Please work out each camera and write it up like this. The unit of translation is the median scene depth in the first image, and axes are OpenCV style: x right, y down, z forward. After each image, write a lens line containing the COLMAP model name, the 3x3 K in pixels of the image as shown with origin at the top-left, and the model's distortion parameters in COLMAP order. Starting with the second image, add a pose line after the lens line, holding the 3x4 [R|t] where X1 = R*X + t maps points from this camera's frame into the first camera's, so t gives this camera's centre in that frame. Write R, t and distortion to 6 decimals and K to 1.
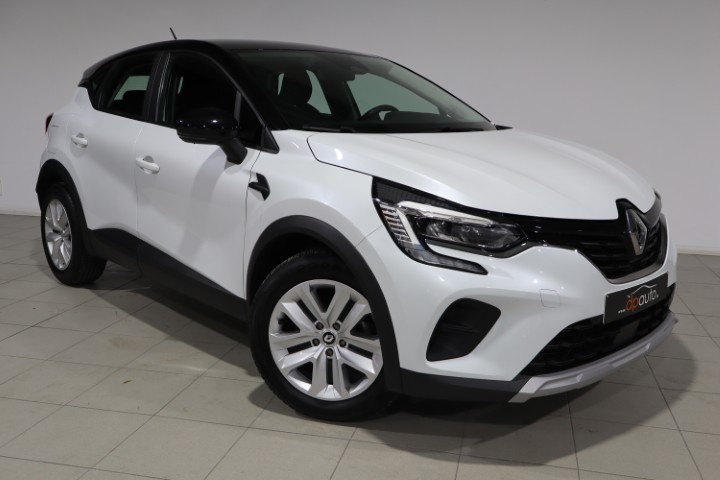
lens RADIAL K [[666.7, 0, 360.0], [0, 666.7, 240.0], [0, 0, 1]] dist [-0.006565, -0.003990]
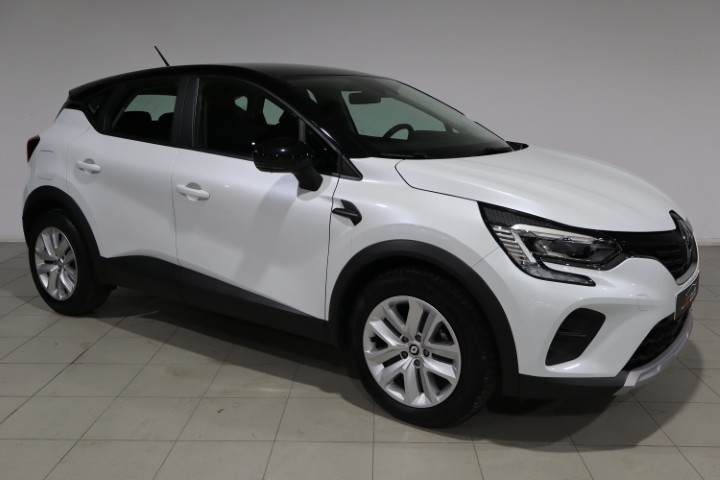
lens RADIAL K [[666.7, 0, 360.0], [0, 666.7, 240.0], [0, 0, 1]] dist [-0.006565, -0.003990]
pose [[0.980777, -0.053769, 0.187576, -0.323300], [0.052797, 0.998553, 0.010175, -0.046043], [-0.187852, -0.000076, 0.982197, -0.035040]]
